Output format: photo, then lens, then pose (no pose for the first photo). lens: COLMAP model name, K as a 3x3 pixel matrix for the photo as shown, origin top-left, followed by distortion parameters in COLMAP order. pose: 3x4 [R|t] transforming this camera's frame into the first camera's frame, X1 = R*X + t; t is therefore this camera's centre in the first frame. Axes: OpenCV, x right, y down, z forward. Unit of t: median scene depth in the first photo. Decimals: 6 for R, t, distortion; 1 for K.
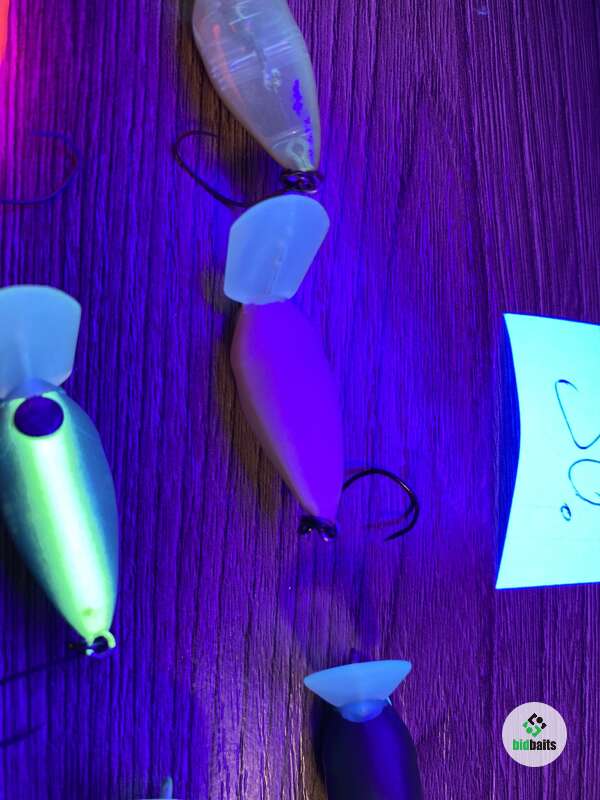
lens RADIAL K [[619.7, 0, 294.5], [0, 619.7, 396.7], [0, 0, 1]] dist [-0.030880, -0.000884]
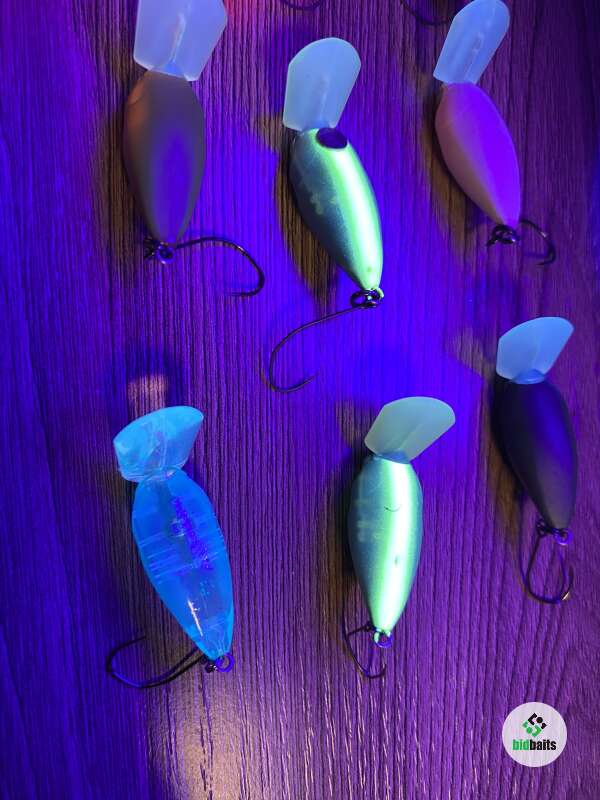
lens RADIAL K [[619.7, 0, 293.2], [0, 619.7, 396.0], [0, 0, 1]] dist [-0.030880, -0.000884]
pose [[0.999495, -0.017918, 0.026232, -0.429564], [0.017944, 0.999839, -0.000760, 0.497955], [-0.026215, 0.001231, 0.999656, -0.359745]]
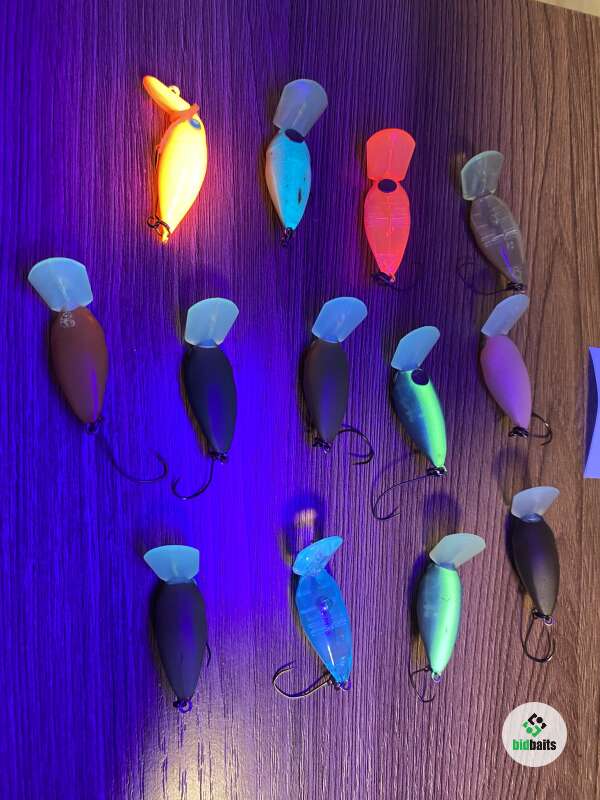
lens RADIAL K [[600.0, 0, 294.5], [0, 600.0, 405.4], [0, 0, 1]] dist [-0.009646, -0.016335]
pose [[0.999098, 0.042112, 0.005499, -0.722345], [-0.041759, 0.997702, -0.053353, 0.230967], [-0.007733, 0.053076, 0.998561, -1.101200]]
